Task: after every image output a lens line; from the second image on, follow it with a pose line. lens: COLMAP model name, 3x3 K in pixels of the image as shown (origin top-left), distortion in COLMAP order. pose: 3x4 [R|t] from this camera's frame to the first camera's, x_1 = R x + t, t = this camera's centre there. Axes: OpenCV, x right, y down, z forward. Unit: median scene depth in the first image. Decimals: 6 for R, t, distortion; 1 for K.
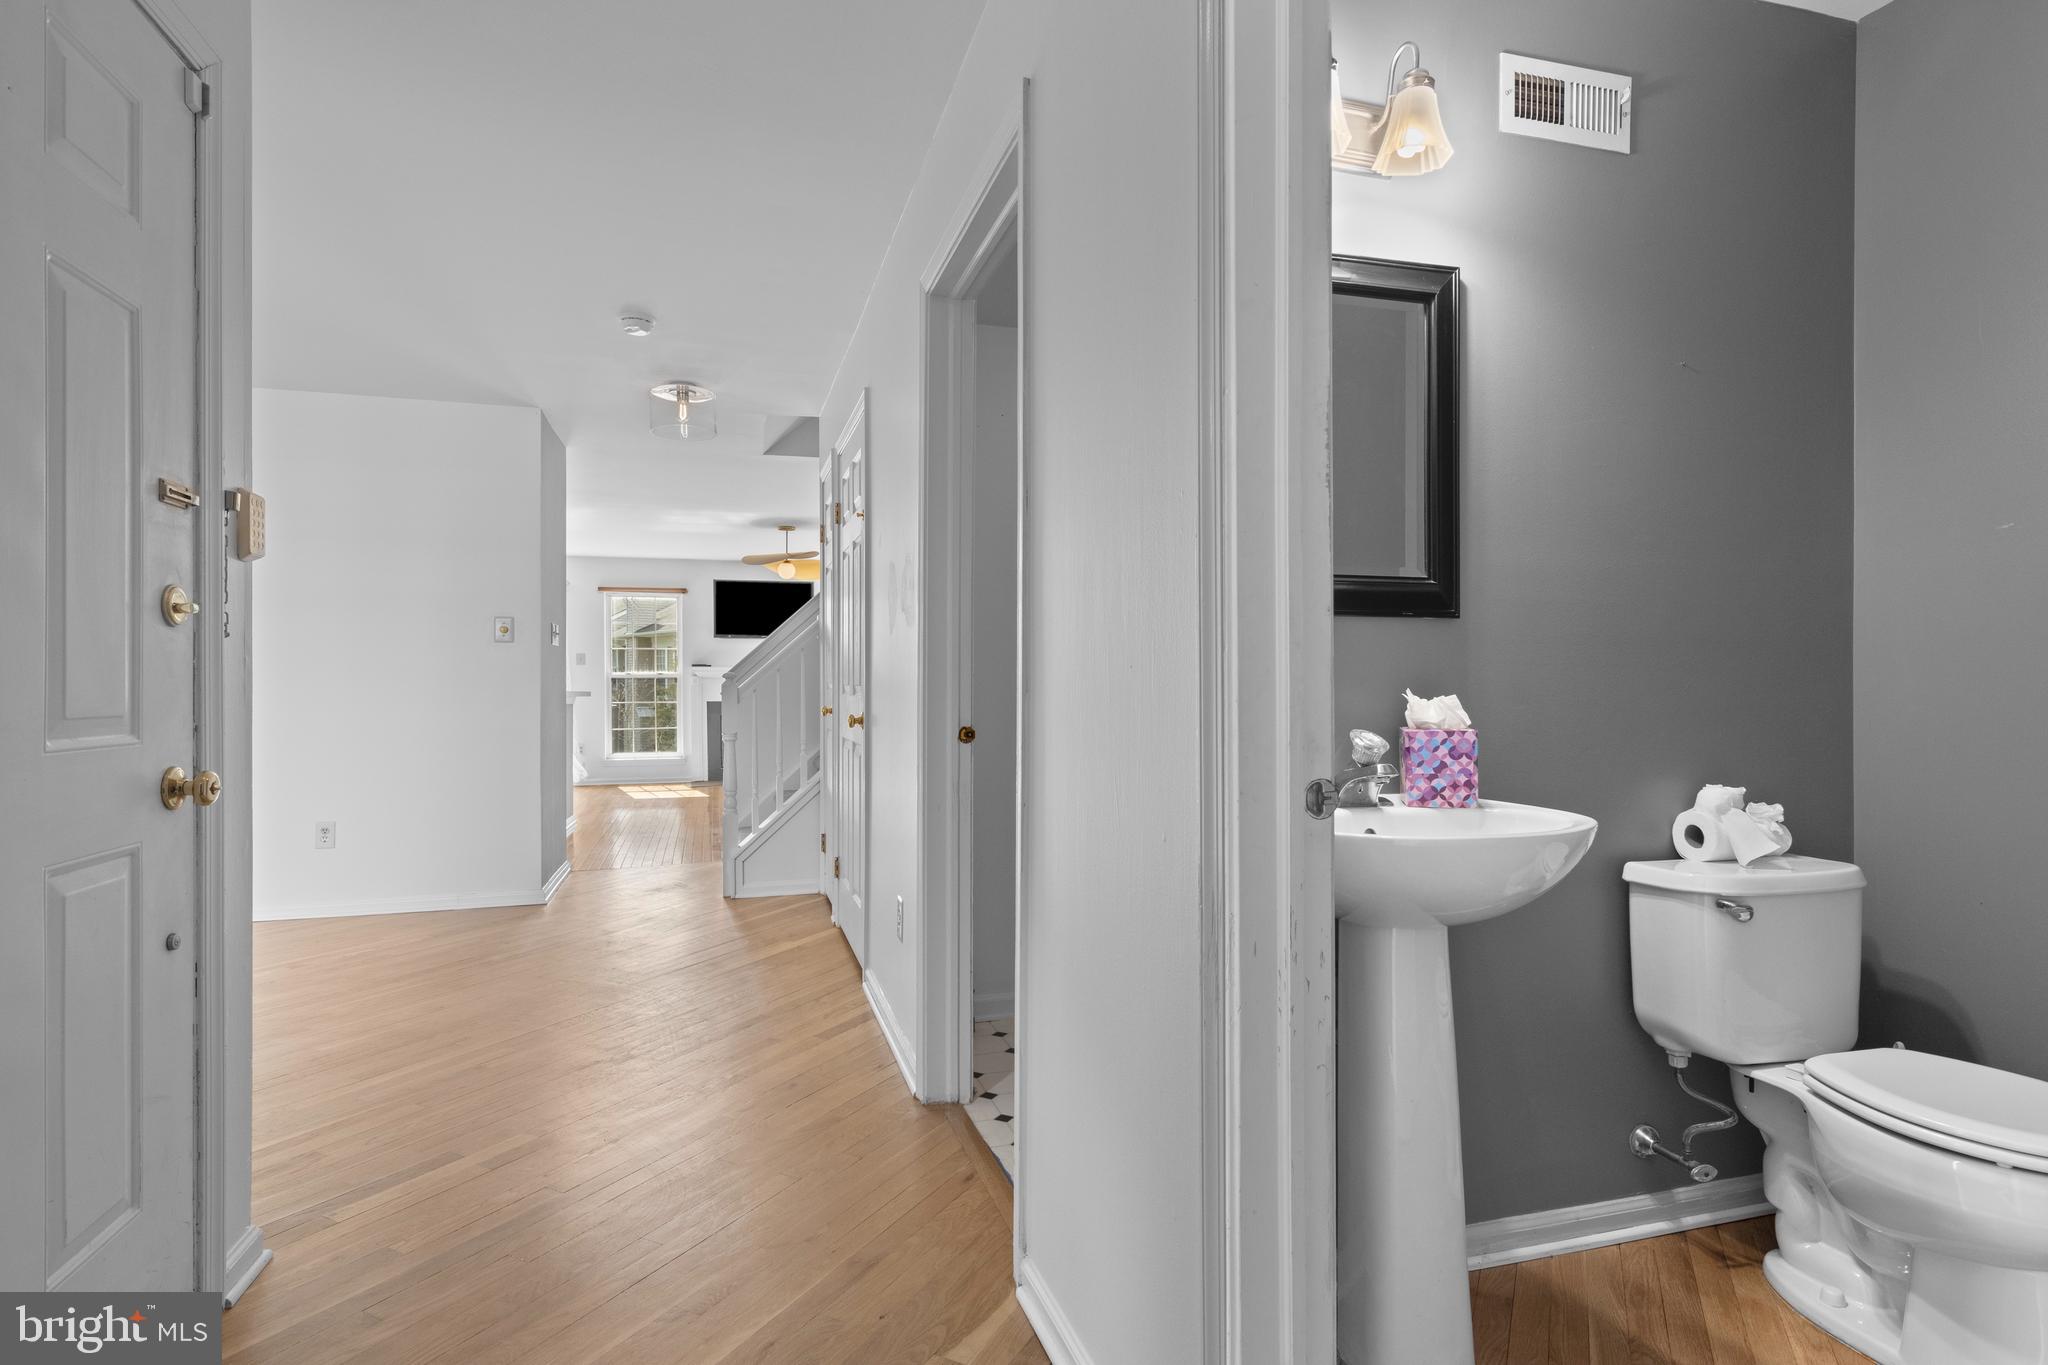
lens RADIAL K [[1050.0, 0, 1028.5], [0, 1050.0, 686.1], [0, 0, 1]] dist [0.014553, -0.004389]
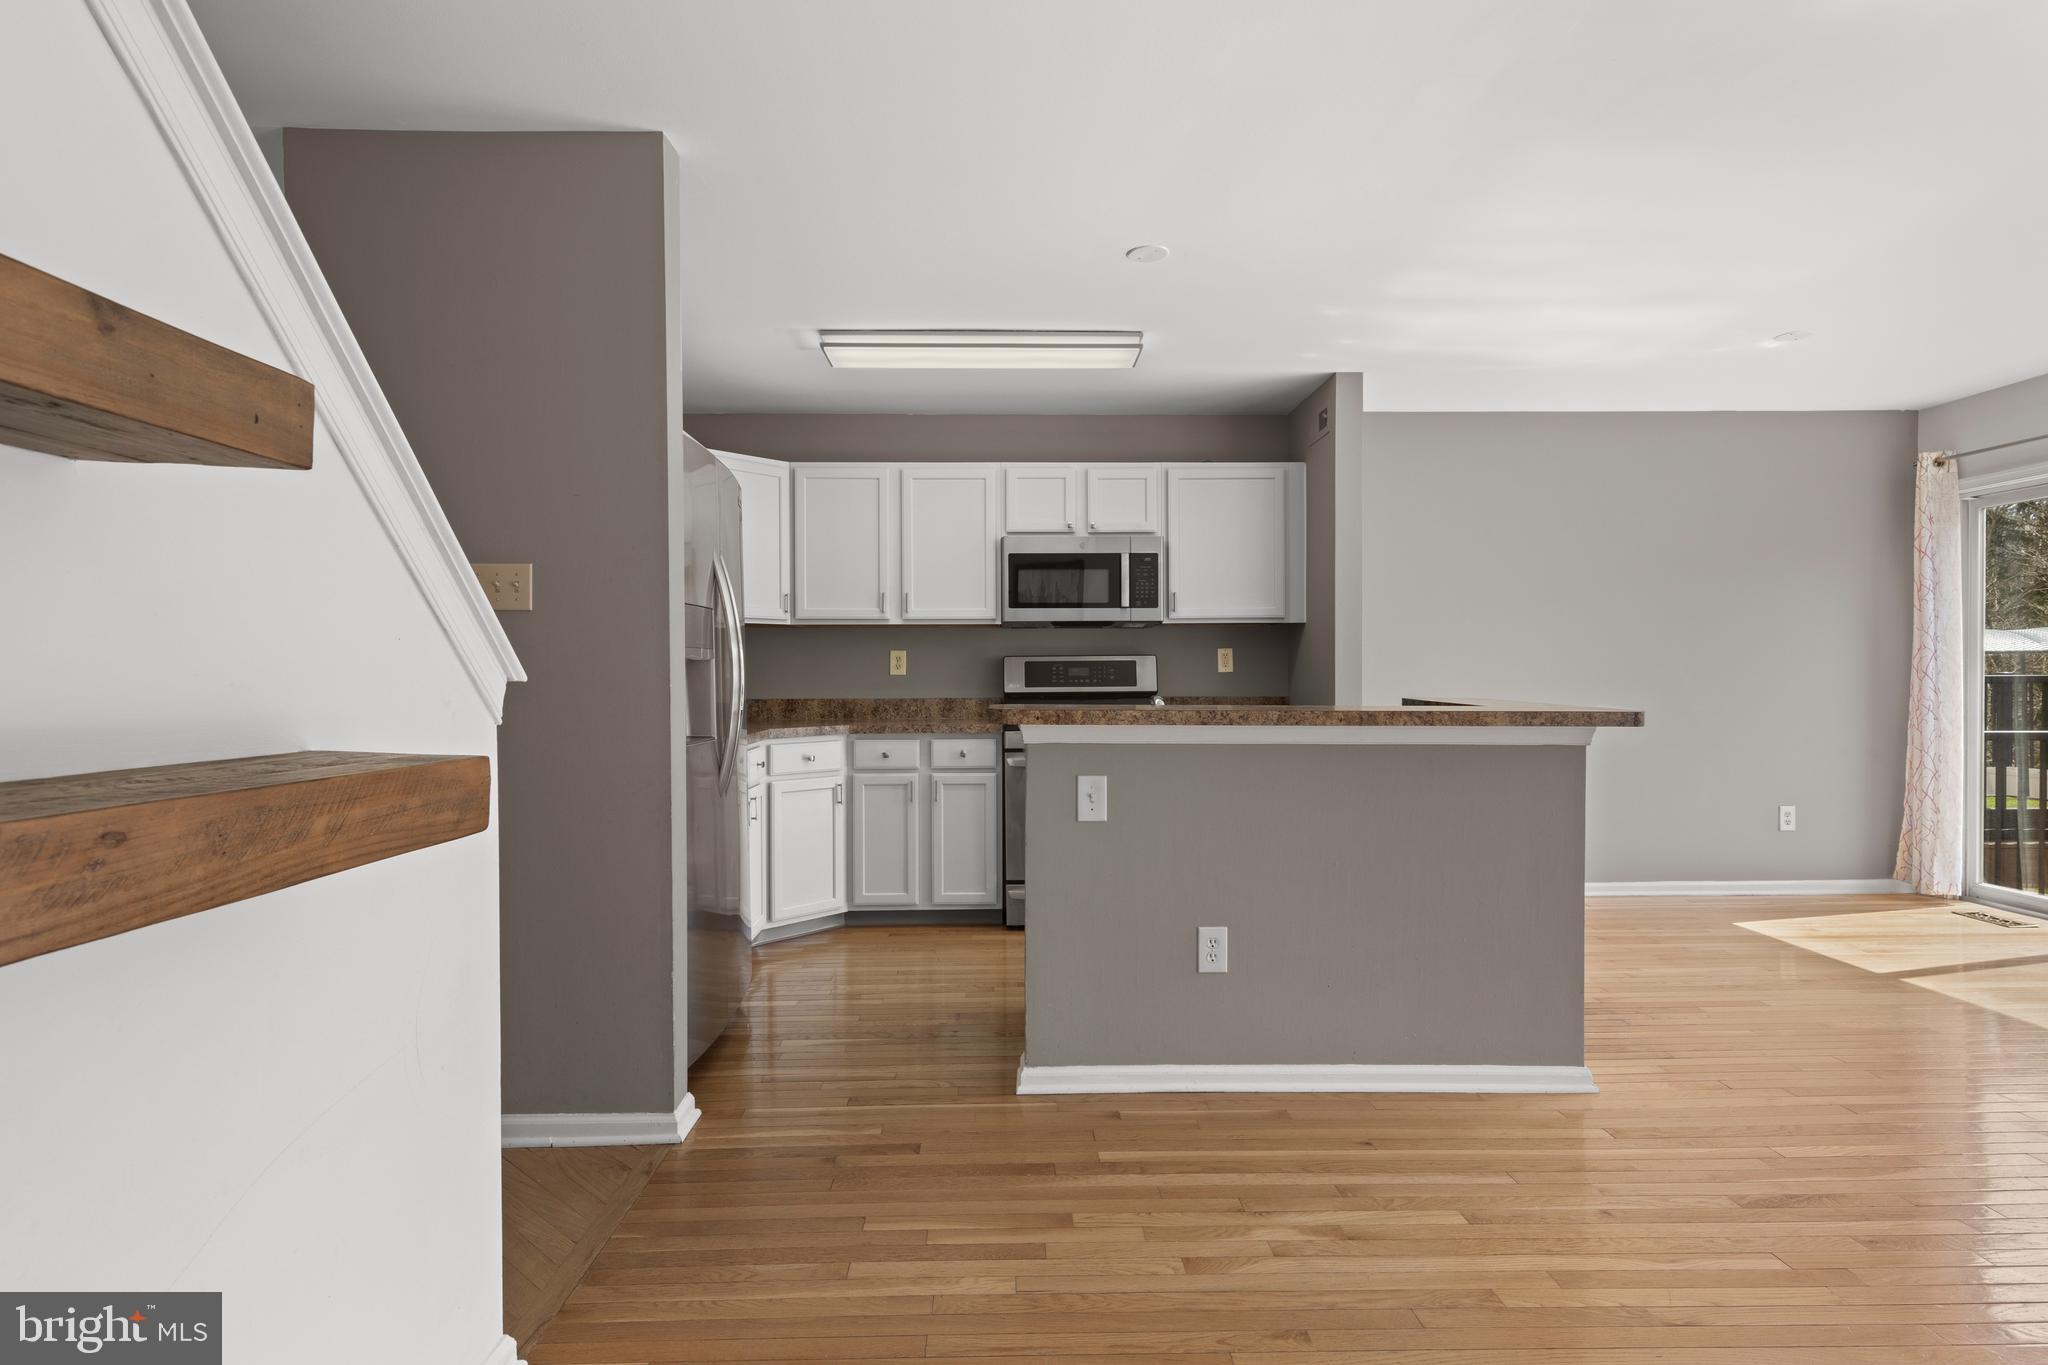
lens RADIAL K [[1050.0, 0, 1025.2], [0, 1050.0, 689.4], [0, 0, 1]] dist [0.014553, -0.004389]
pose [[-0.260378, 0.012723, -0.965423, -0.038255], [0.003846, 0.999919, 0.012140, -0.005058], [0.965499, -0.000552, -0.260406, 0.663660]]
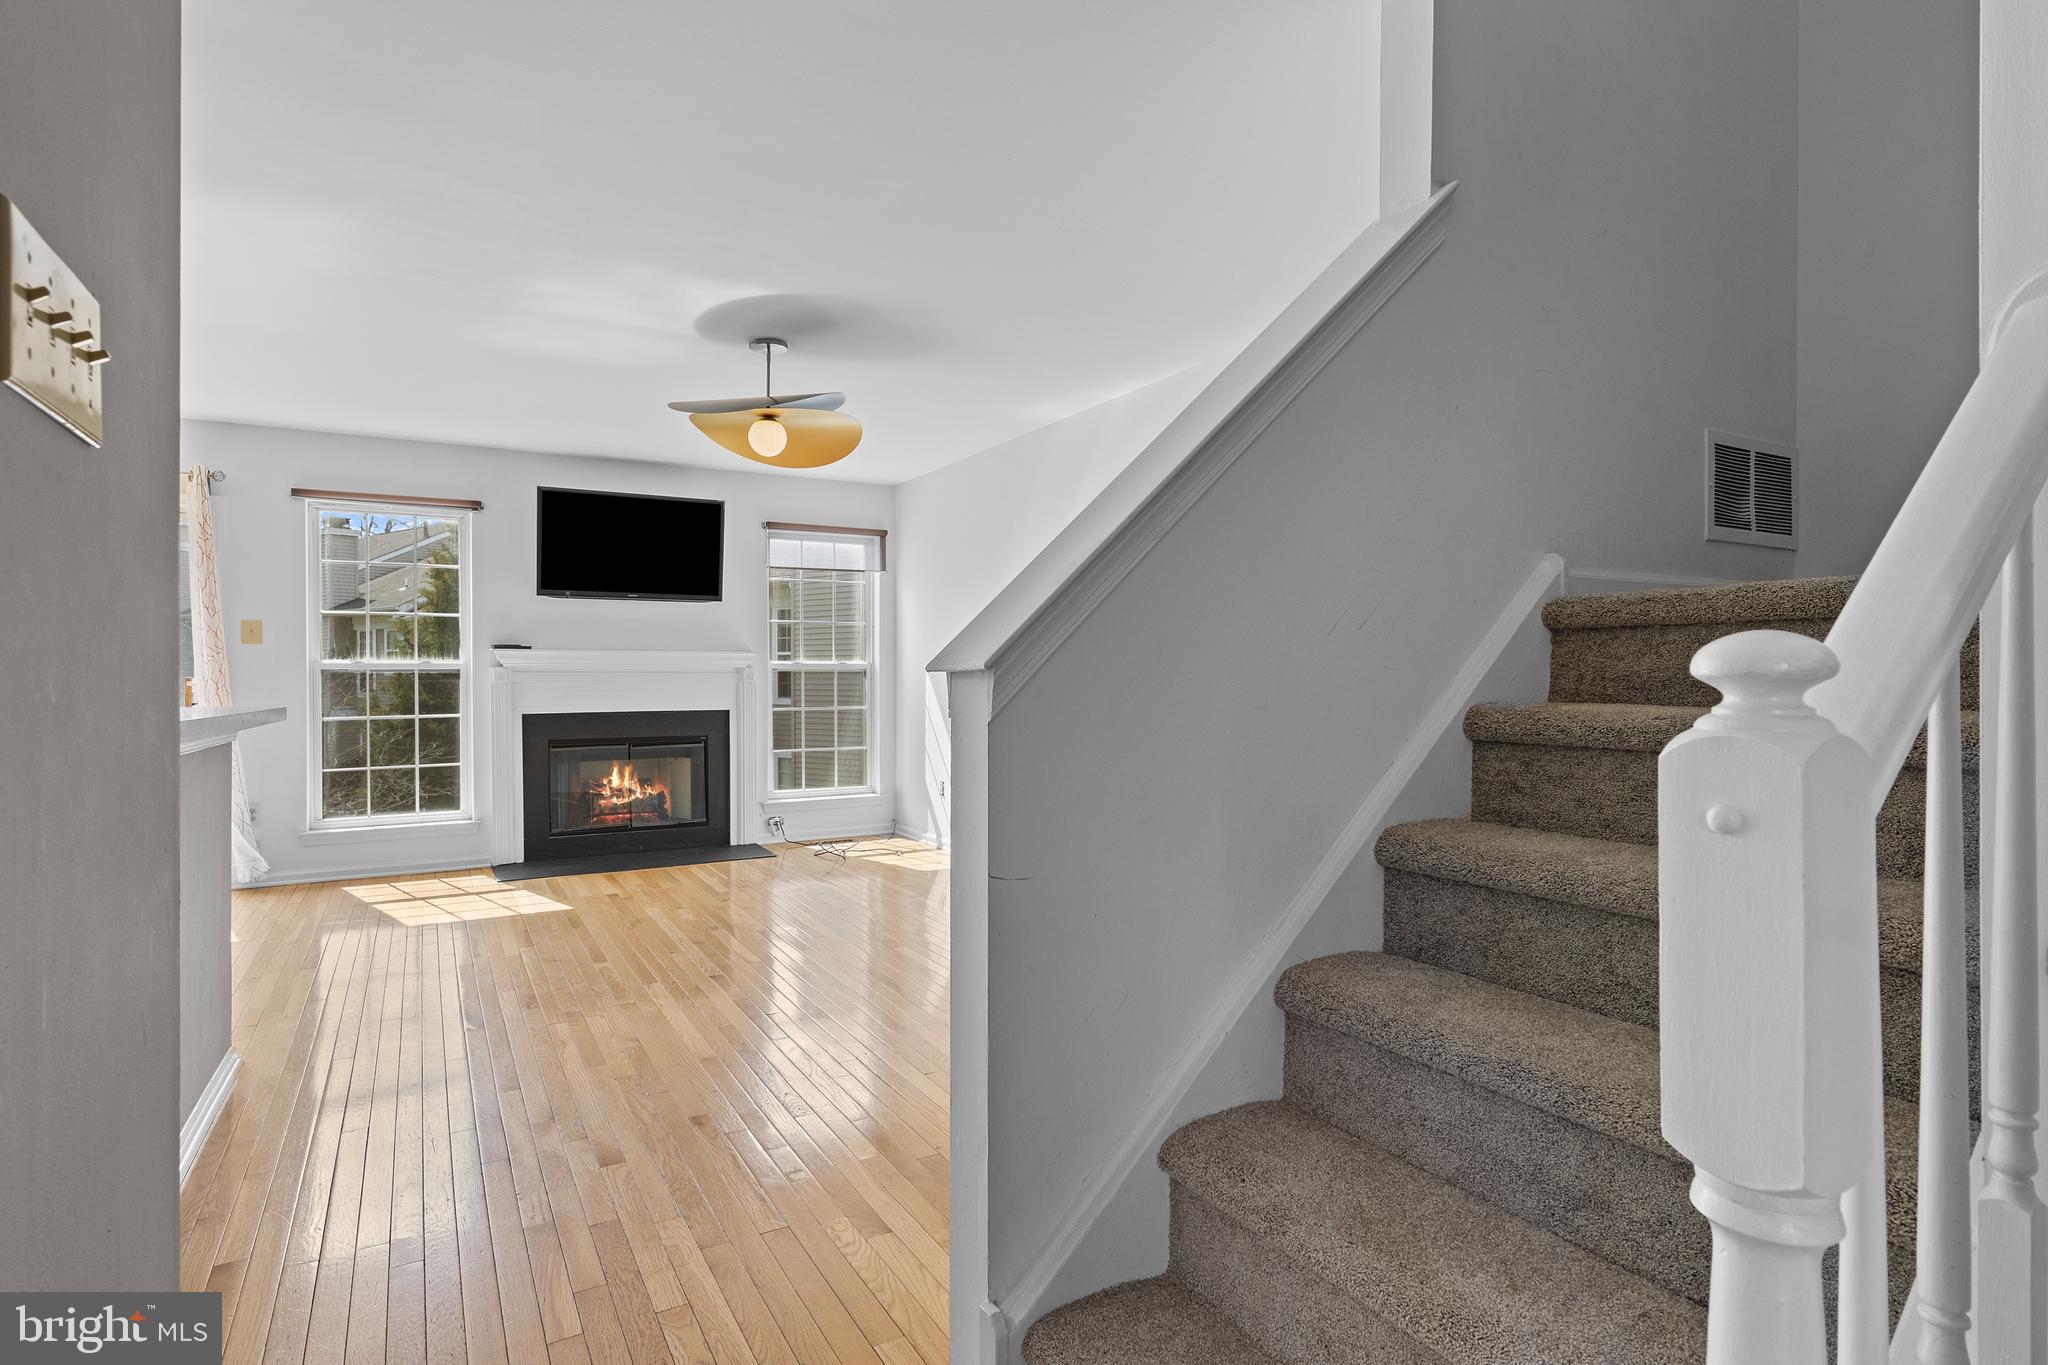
lens RADIAL K [[1050.0, 0, 1024.8], [0, 1050.0, 677.6], [0, 0, 1]] dist [0.014553, -0.004389]
pose [[0.973063, -0.001572, 0.230535, -0.181271], [0.001455, 0.999999, 0.000674, -0.004131], [-0.230536, -0.000321, 0.973064, 0.420852]]
